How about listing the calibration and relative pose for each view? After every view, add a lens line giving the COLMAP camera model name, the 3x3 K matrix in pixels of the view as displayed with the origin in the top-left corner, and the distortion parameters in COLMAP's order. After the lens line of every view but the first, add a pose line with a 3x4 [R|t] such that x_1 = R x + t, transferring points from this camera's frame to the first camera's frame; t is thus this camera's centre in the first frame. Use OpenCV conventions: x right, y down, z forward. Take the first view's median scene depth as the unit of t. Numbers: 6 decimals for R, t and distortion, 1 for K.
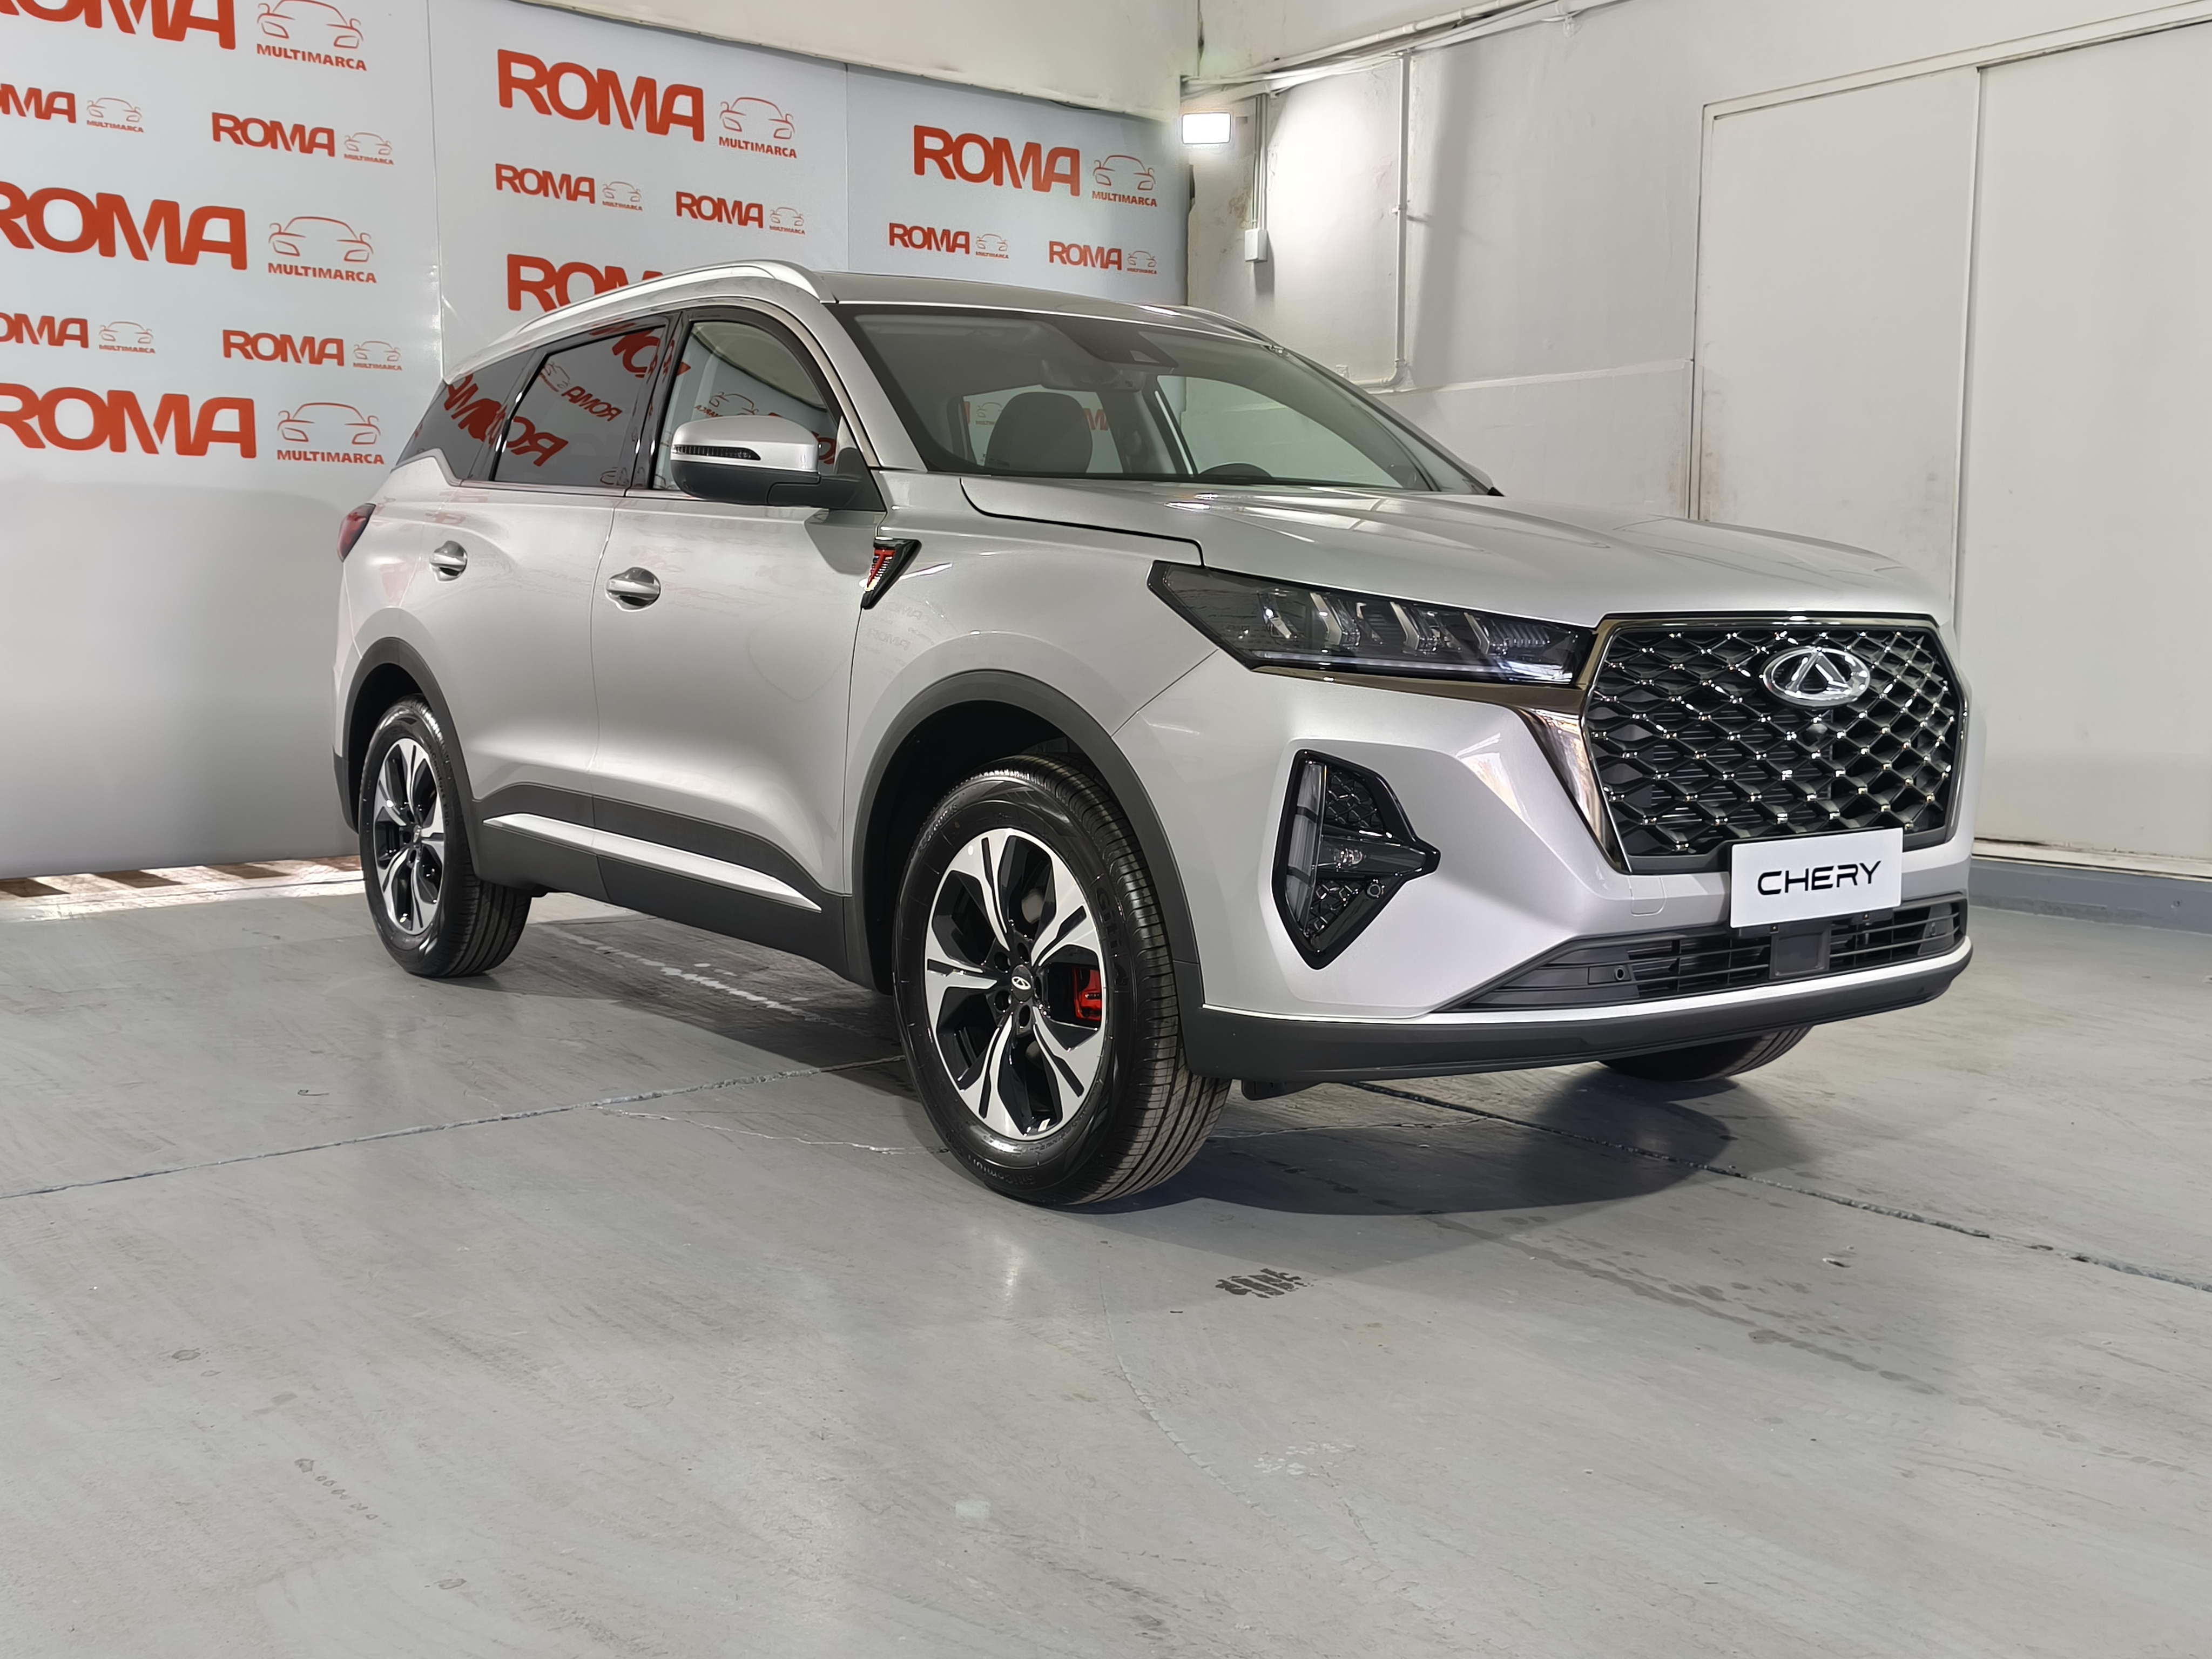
lens RADIAL K [[2239.2, 0, 1102.9], [0, 2239.2, 884.0], [0, 0, 1]] dist [0.013001, 0.033787]
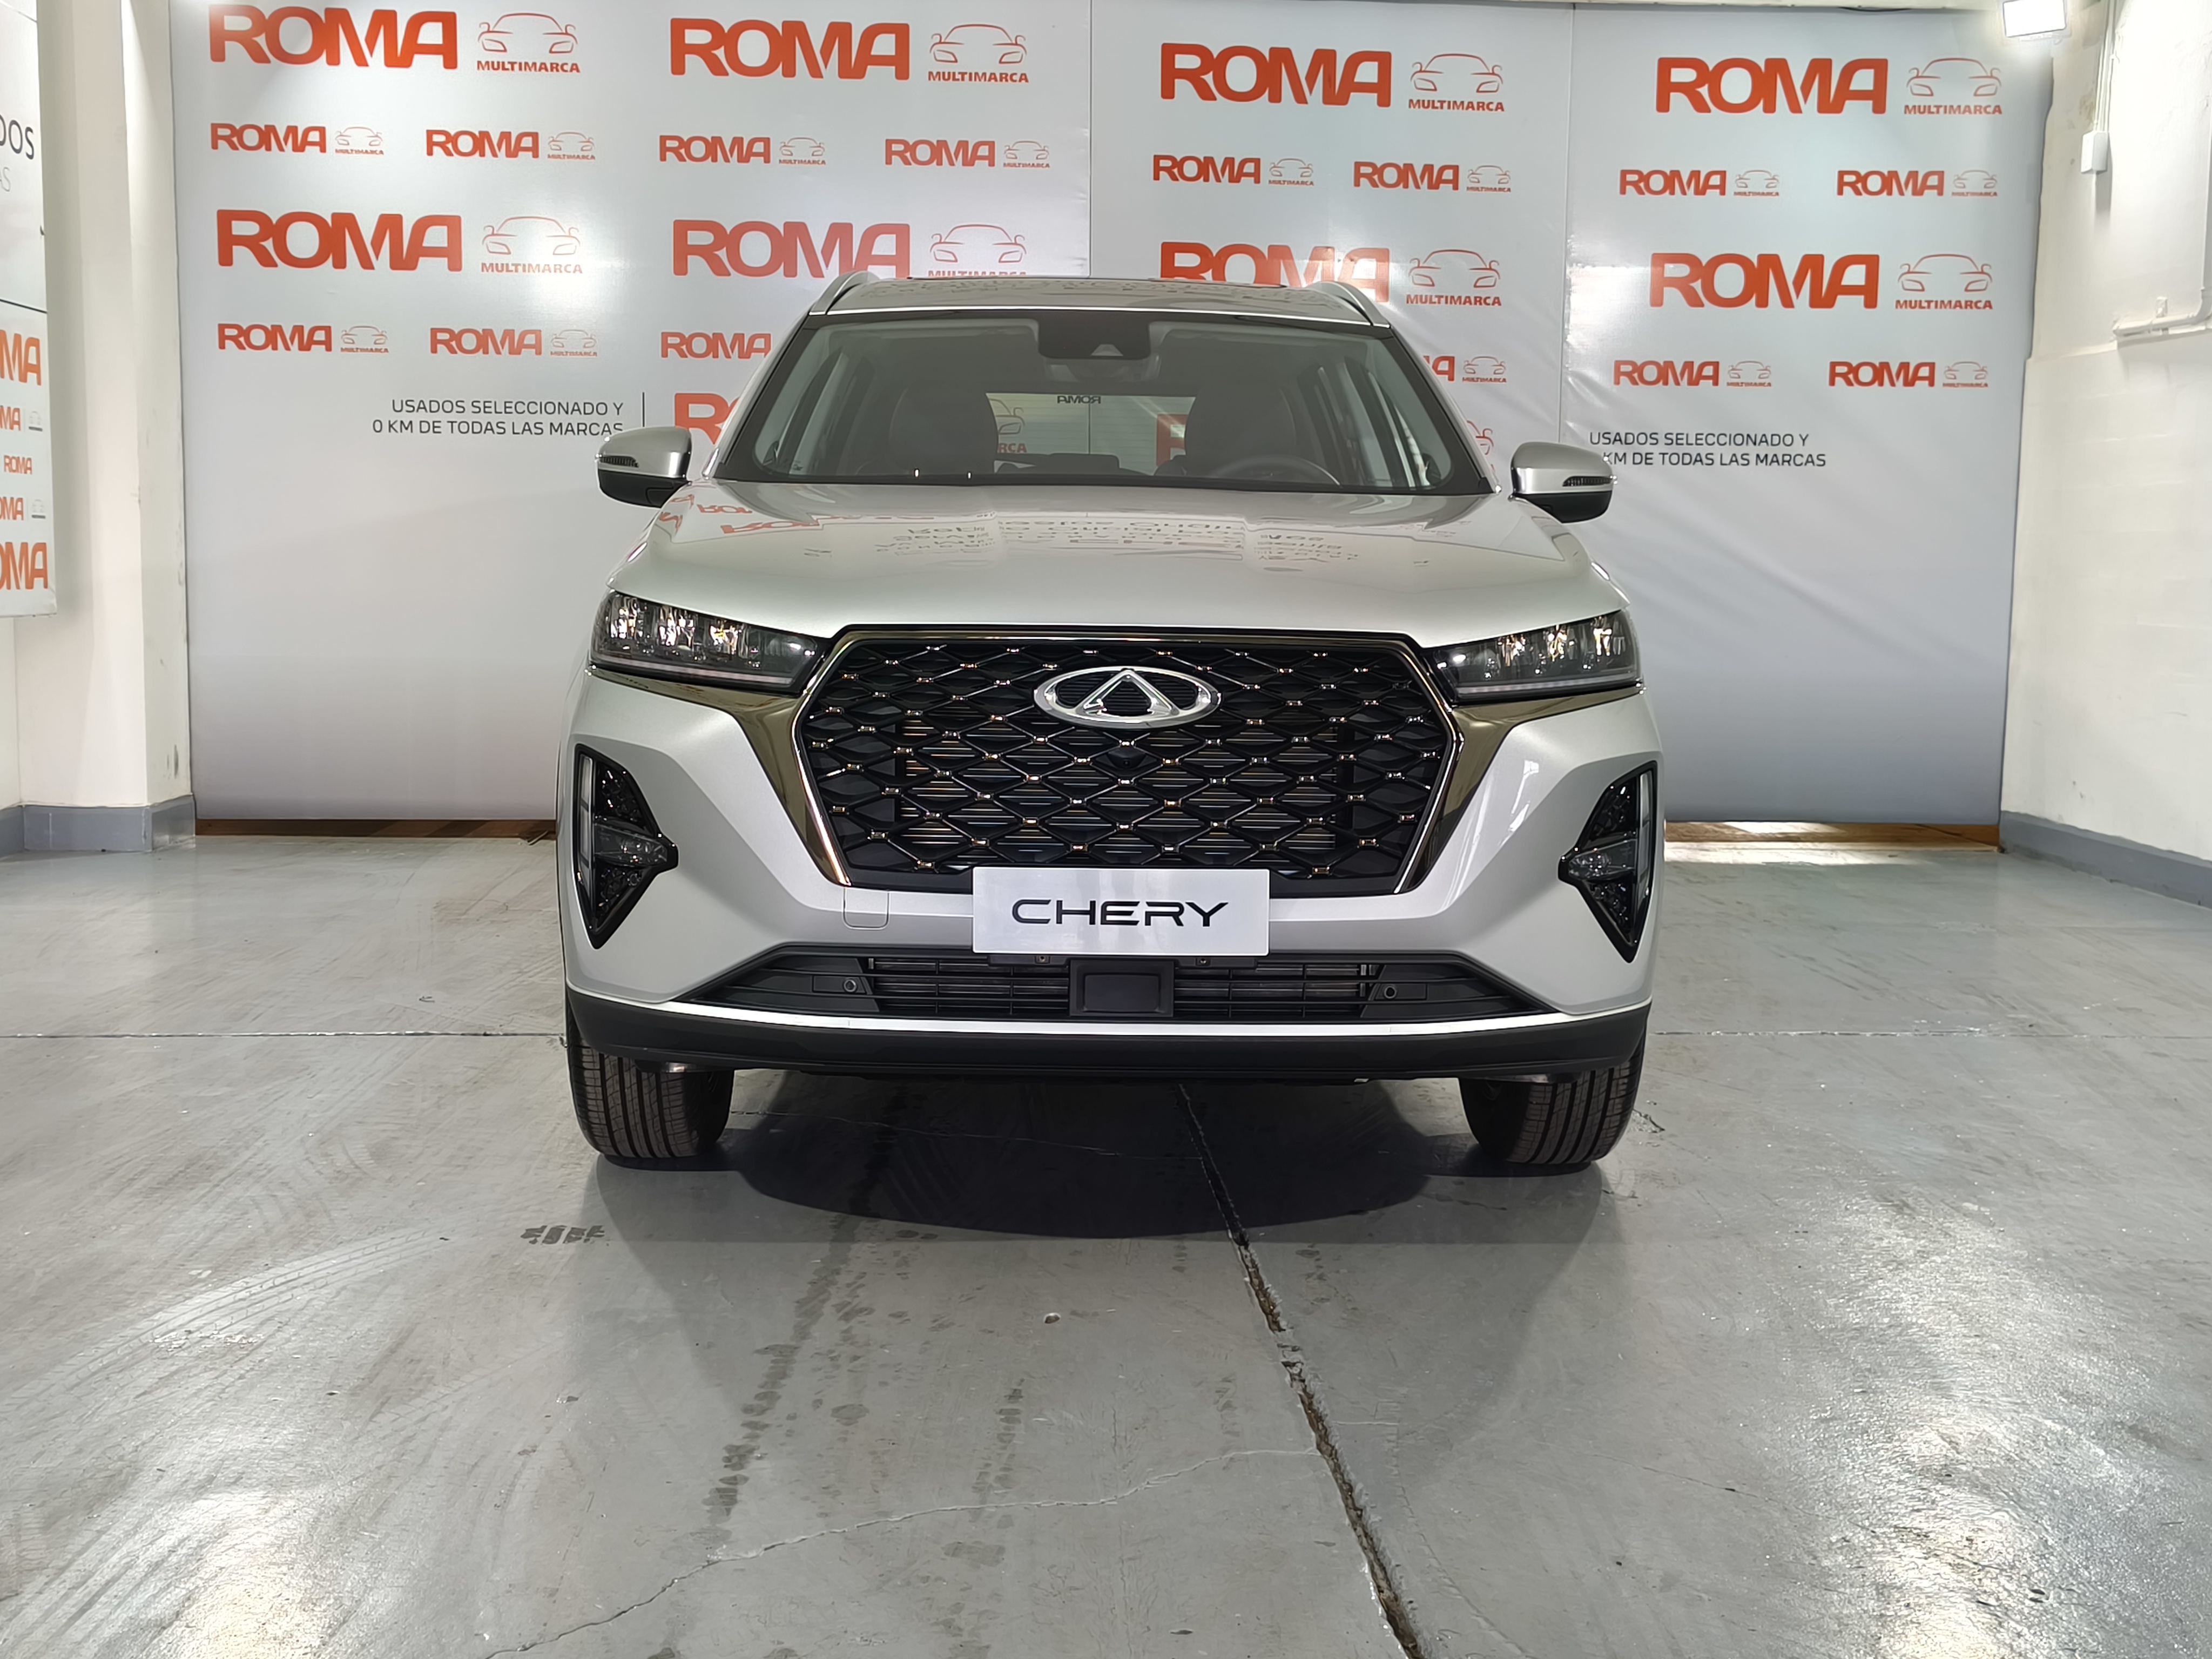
lens RADIAL K [[2571.2, 0, 1106.0], [0, 2571.2, 829.5], [0, 0, 1]] dist [0.024956, 0.033793]
pose [[0.808827, 0.068061, -0.584095, 0.920027], [-0.081815, 0.996644, 0.002840, -0.039160], [0.582328, 0.045490, 0.811680, 0.119724]]
